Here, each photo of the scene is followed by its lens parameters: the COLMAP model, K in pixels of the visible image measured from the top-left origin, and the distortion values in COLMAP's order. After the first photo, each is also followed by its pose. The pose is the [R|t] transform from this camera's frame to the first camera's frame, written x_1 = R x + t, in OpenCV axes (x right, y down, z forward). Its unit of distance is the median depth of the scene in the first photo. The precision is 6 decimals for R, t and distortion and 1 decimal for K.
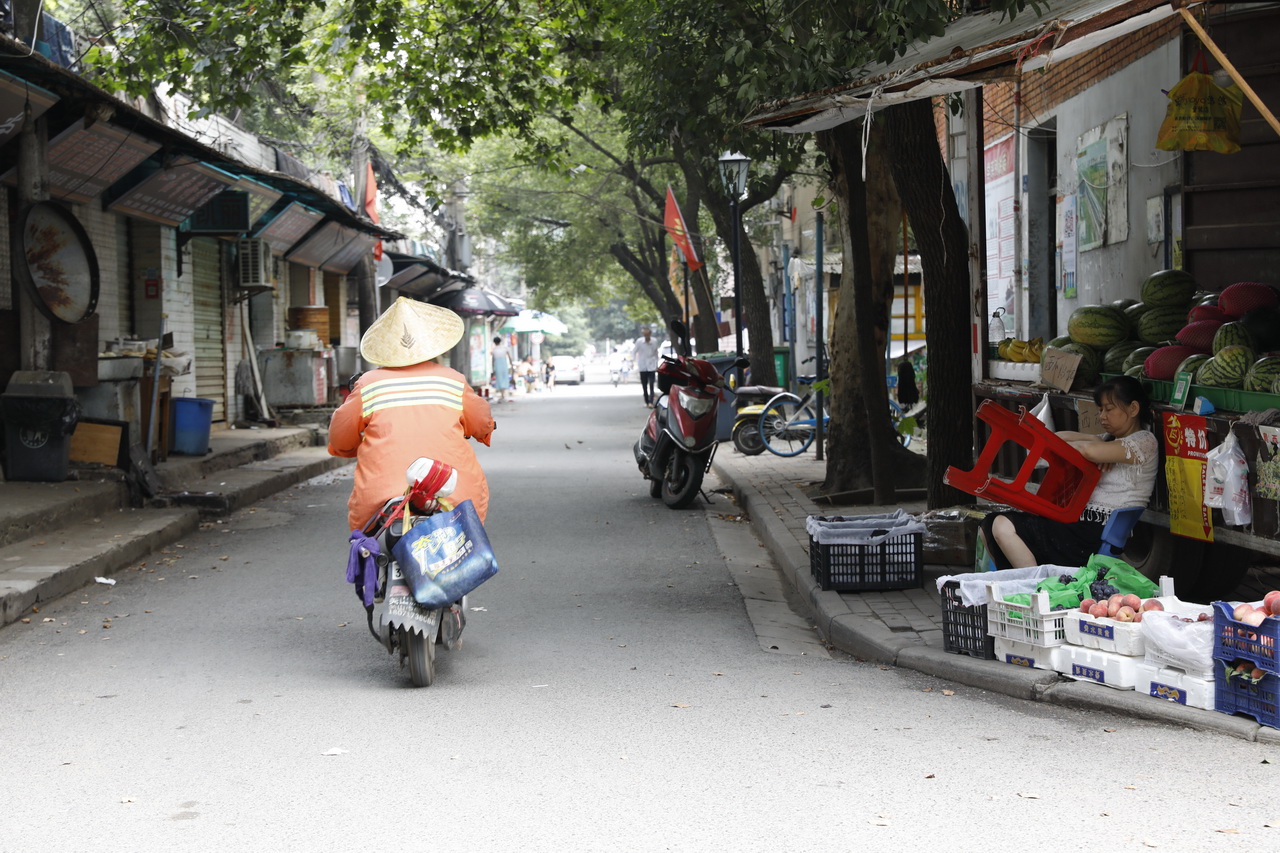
lens RADIAL K [[2470.2, 0, 649.1], [0, 2470.2, 431.4], [0, 0, 1]] dist [0.252313, 0.000000]
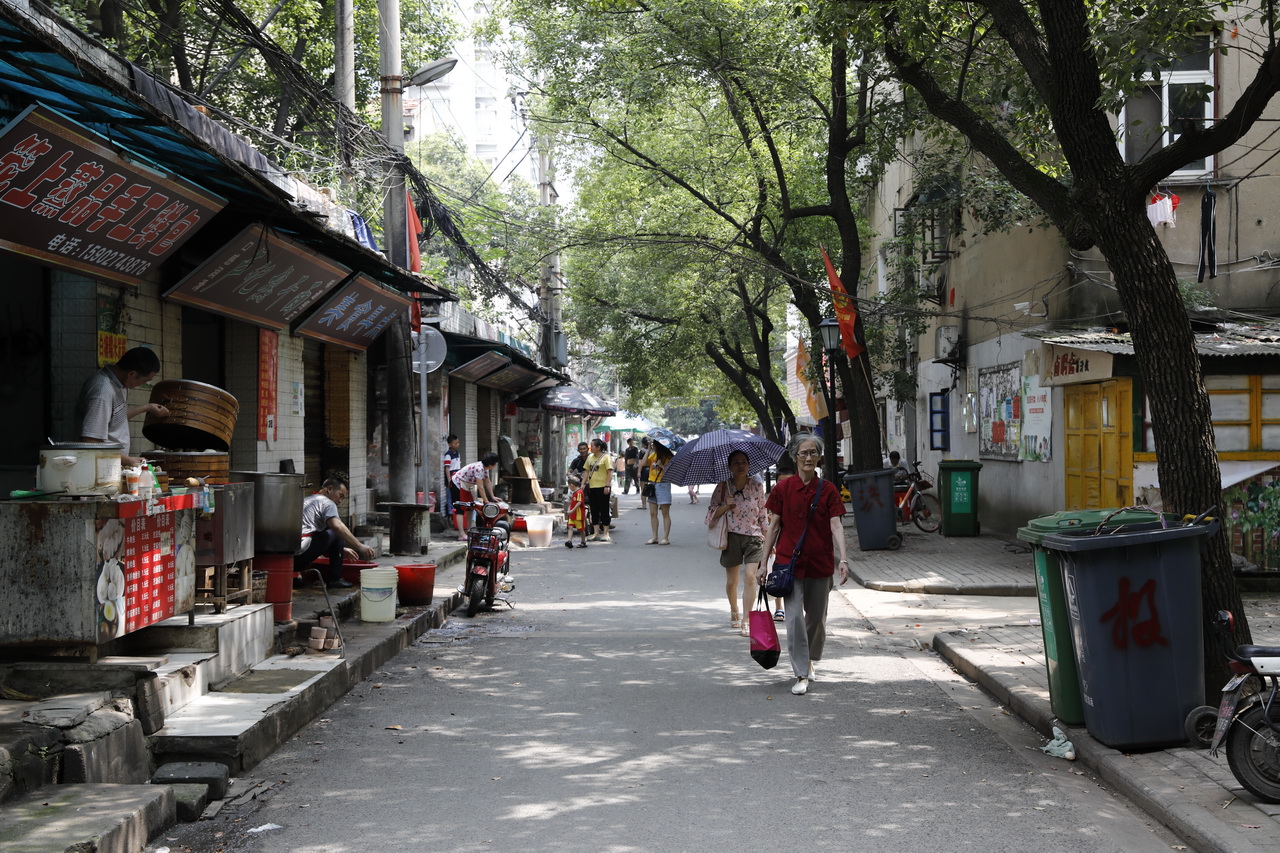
lens RADIAL K [[1529.9, 0, 638.9], [0, 1529.9, 418.5], [0, 0, 1]] dist [-0.014769, 0.000000]
pose [[0.999387, 0.010759, -0.033320, -0.059267], [-0.012253, 0.998913, -0.044964, -0.047821], [0.032800, 0.045345, 0.998433, 1.024740]]
